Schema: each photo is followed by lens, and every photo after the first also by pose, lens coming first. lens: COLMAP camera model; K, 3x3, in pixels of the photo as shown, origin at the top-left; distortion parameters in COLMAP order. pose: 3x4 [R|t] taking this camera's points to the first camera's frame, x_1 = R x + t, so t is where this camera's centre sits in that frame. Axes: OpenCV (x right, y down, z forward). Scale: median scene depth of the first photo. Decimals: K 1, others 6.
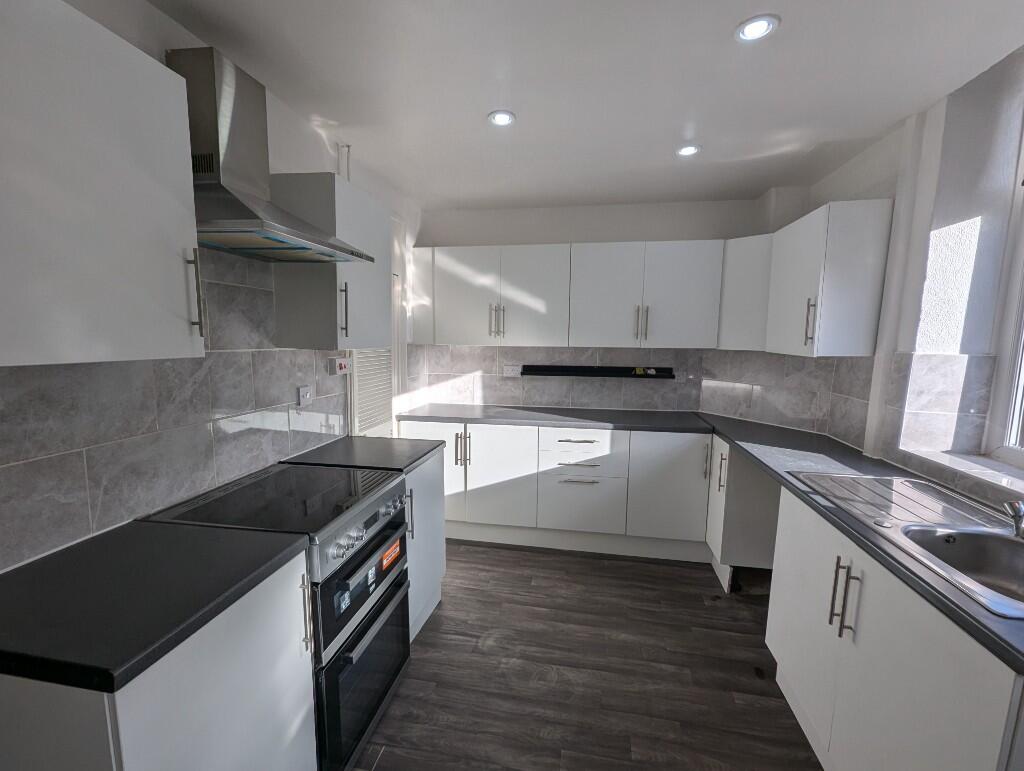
lens RADIAL K [[425.7, 0, 515.4], [0, 425.7, 387.1], [0, 0, 1]] dist [-0.002218, -0.000549]
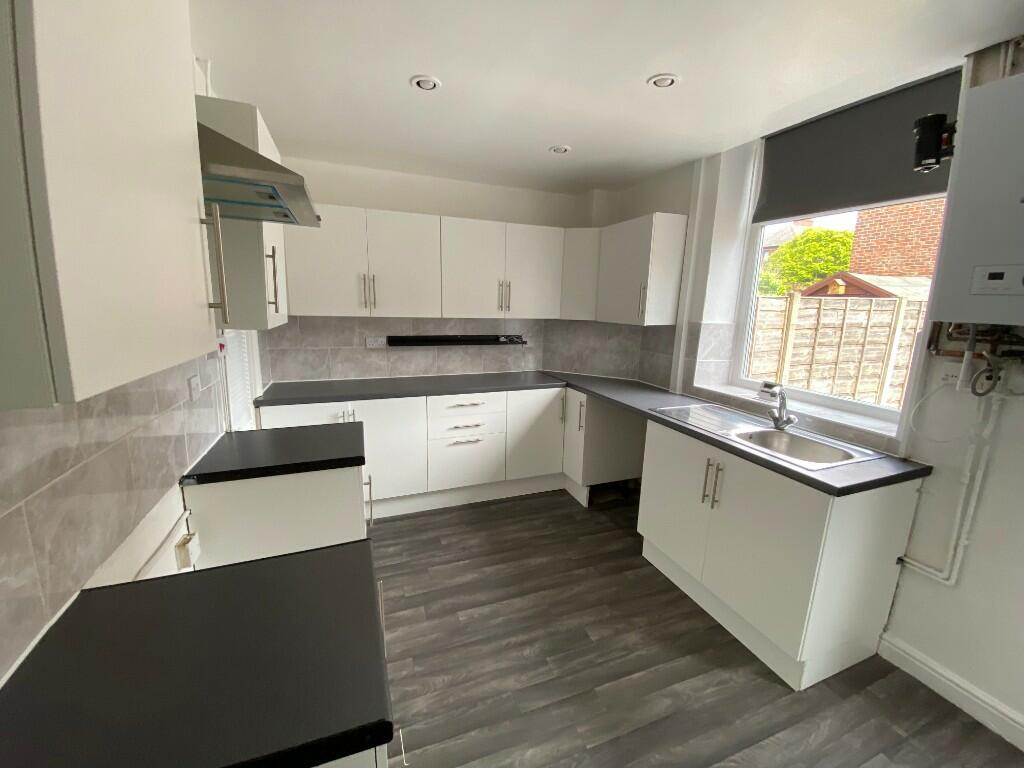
lens RADIAL K [[412.3, 0, 508.7], [0, 412.3, 379.0], [0, 0, 1]] dist [0.013993, -0.021480]
pose [[0.856646, -0.084051, 0.509011, -0.415384], [0.047576, 0.995306, 0.084282, -0.034680], [-0.513706, -0.047984, 0.856623, 0.068385]]
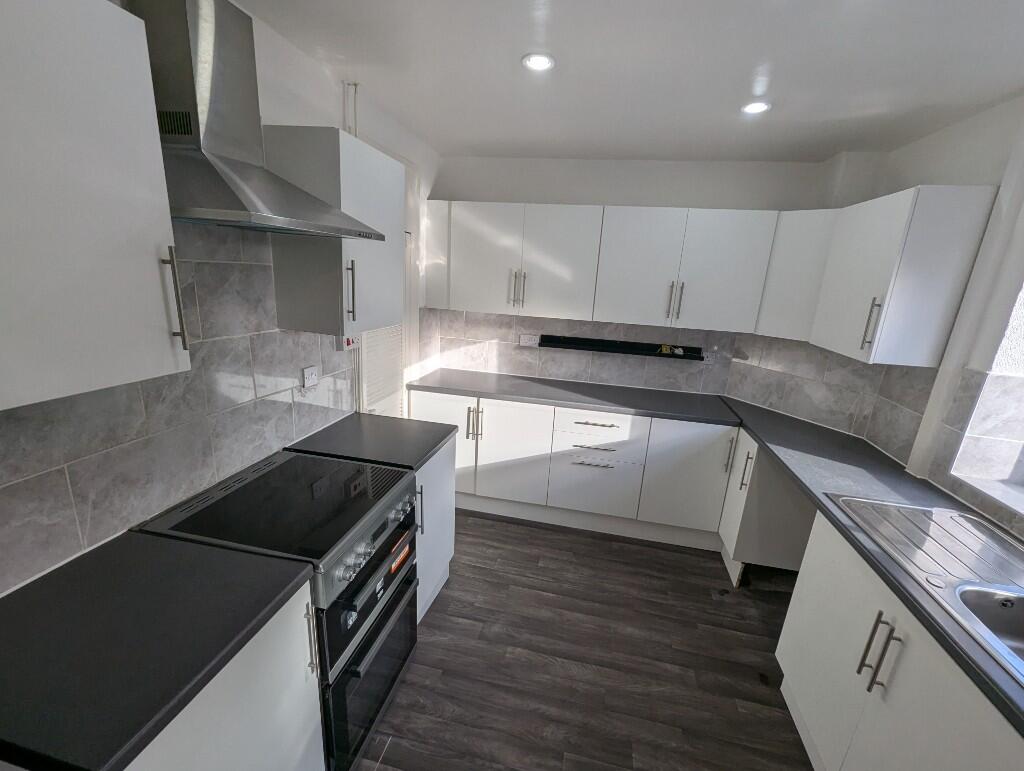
lens RADIAL K [[425.7, 0, 515.4], [0, 425.7, 387.1], [0, 0, 1]] dist [-0.002218, -0.000549]
pose [[0.998419, 0.053679, -0.016662, -0.030734], [-0.050785, 0.988596, 0.141771, -0.120363], [0.024082, -0.140701, 0.989759, 0.091955]]
